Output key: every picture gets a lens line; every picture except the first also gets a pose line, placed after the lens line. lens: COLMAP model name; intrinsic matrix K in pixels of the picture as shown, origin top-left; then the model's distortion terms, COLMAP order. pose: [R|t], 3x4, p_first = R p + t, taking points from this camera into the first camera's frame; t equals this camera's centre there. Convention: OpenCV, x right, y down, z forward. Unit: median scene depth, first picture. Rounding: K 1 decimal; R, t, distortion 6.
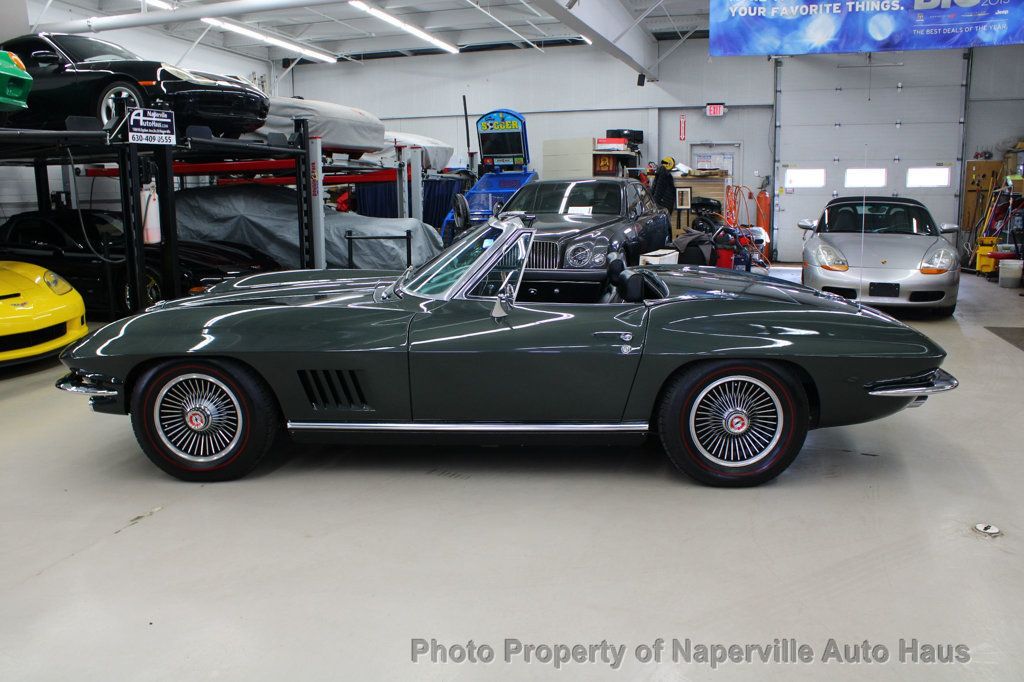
lens RADIAL K [[889.5, 0, 510.1], [0, 889.5, 351.6], [0, 0, 1]] dist [-0.167124, 0.169622]
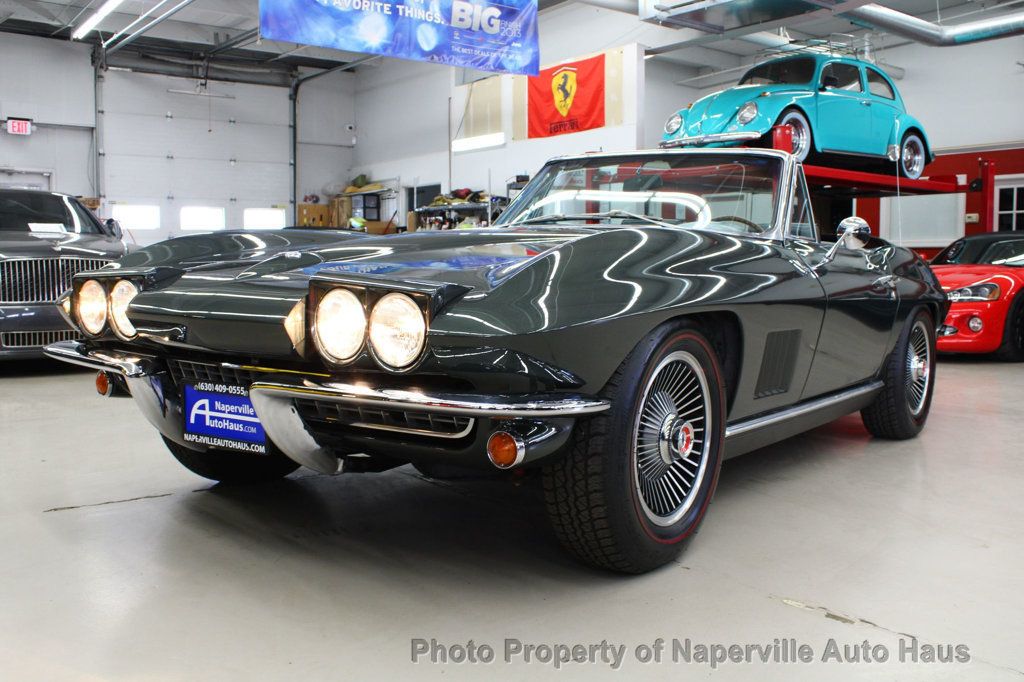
lens RADIAL K [[991.7, 0, 514.7], [0, 991.7, 342.5], [0, 0, 1]] dist [-0.148490, 0.148019]
pose [[0.567112, -0.048357, 0.822220, -0.373571], [0.140393, 0.989341, -0.038648, 0.012004], [-0.811587, 0.137351, 0.567856, 0.307085]]
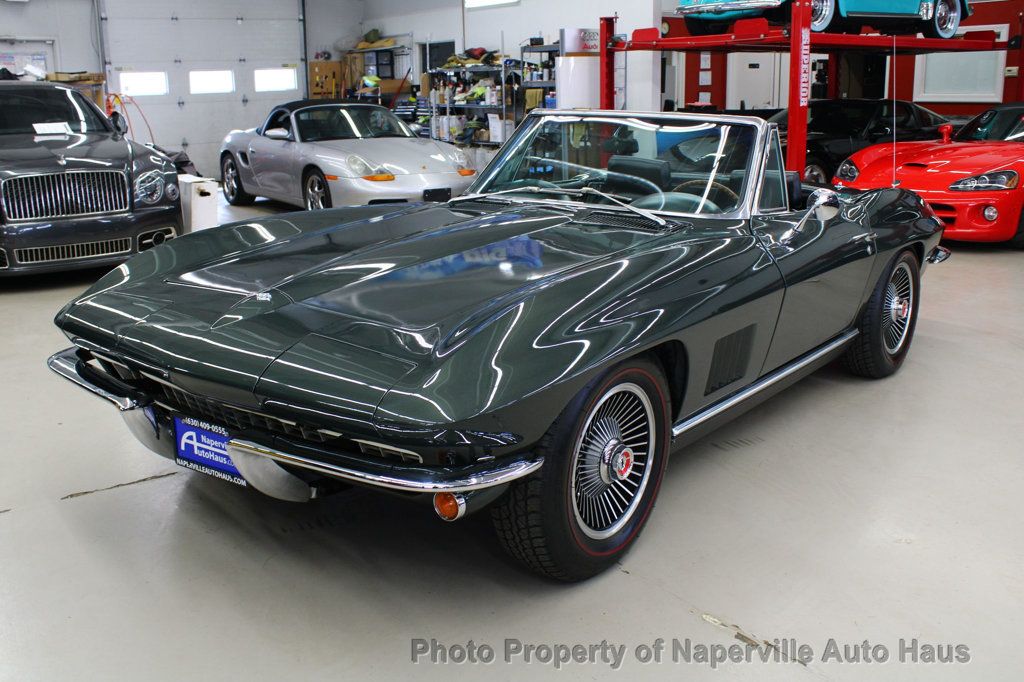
lens RADIAL K [[1015.6, 0, 512.0], [0, 1015.6, 341.0], [0, 0, 1]] dist [-0.140426, 0.139675]
pose [[0.594122, -0.191199, 0.781321, -0.377684], [0.152824, 0.980478, 0.123726, -0.039321], [-0.789724, 0.045896, 0.611743, 0.268510]]
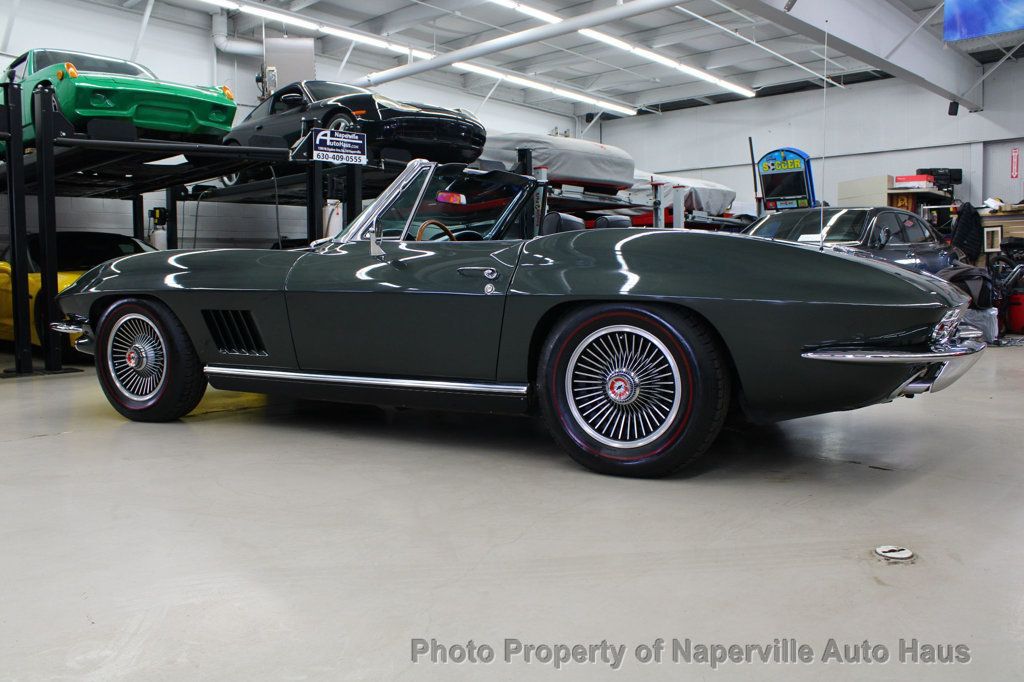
lens RADIAL K [[889.5, 0, 510.1], [0, 889.5, 351.6], [0, 0, 1]] dist [-0.167124, 0.169622]
pose [[0.900866, 0.038112, -0.432420, 0.205673], [-0.078616, 0.993990, -0.076174, 0.047384], [0.426918, 0.102617, 0.898449, 0.108850]]
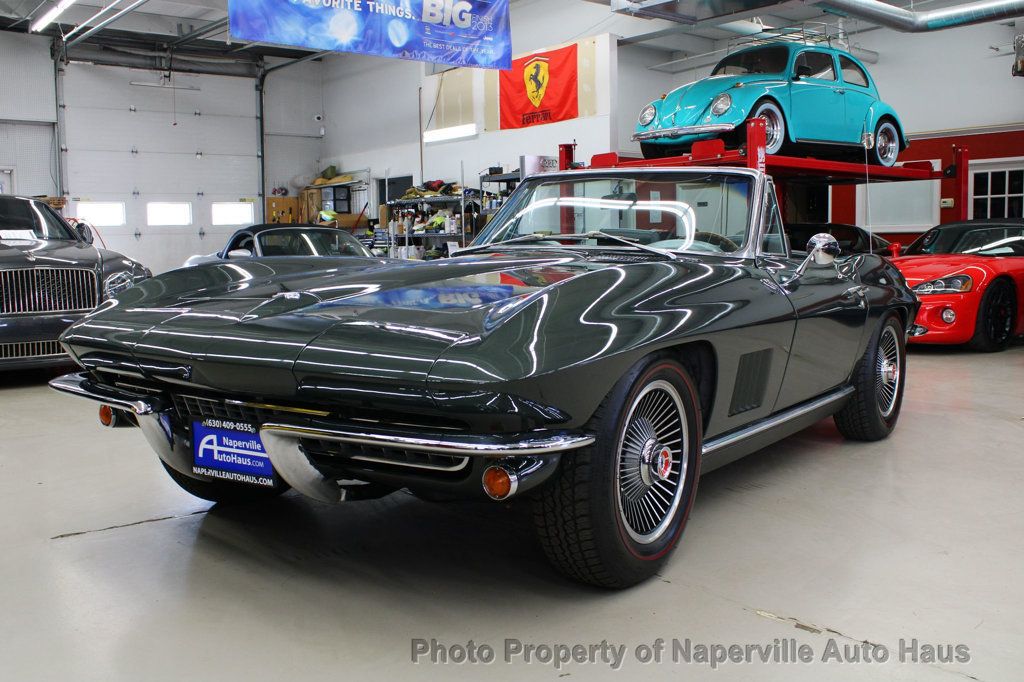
lens RADIAL K [[1017.0, 0, 517.7], [0, 1017.0, 344.2], [0, 0, 1]] dist [-0.139478, 0.128082]
pose [[0.541429, -0.072735, 0.837595, -0.394168], [0.158657, 0.987190, -0.016832, -0.000497], [-0.825641, 0.142004, 0.546033, 0.295512]]
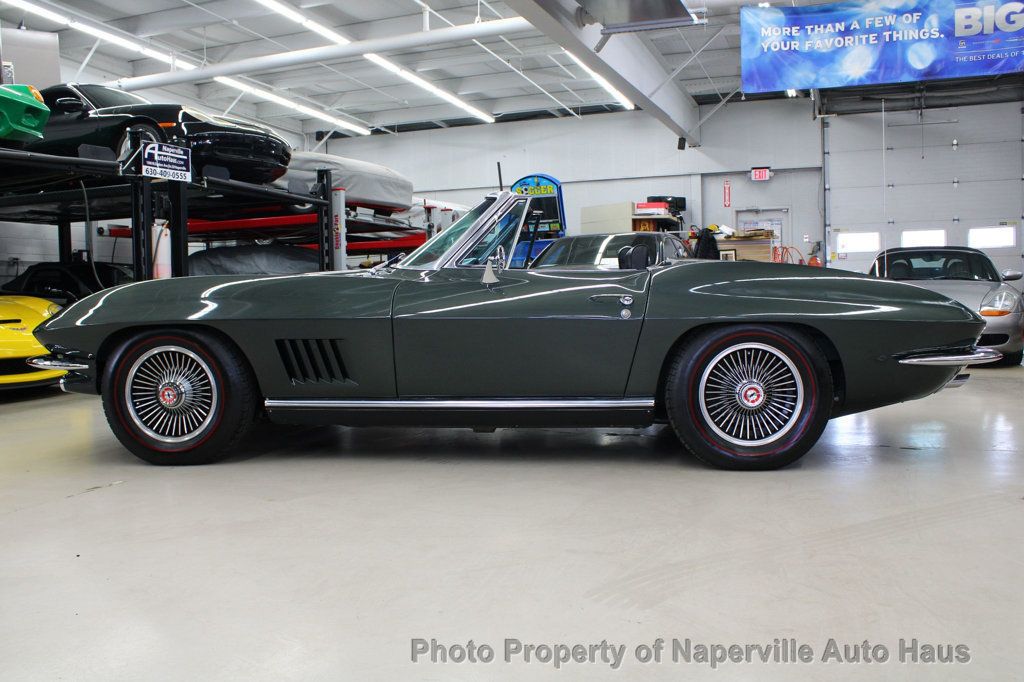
lens RADIAL K [[933.6, 0, 507.7], [0, 933.6, 338.4], [0, 0, 1]] dist [-0.156521, 0.168132]
pose [[0.998312, -0.005087, -0.057864, 0.025734], [-0.002692, 0.991036, -0.133571, 0.061537], [0.058024, 0.133501, 0.989349, 0.015530]]
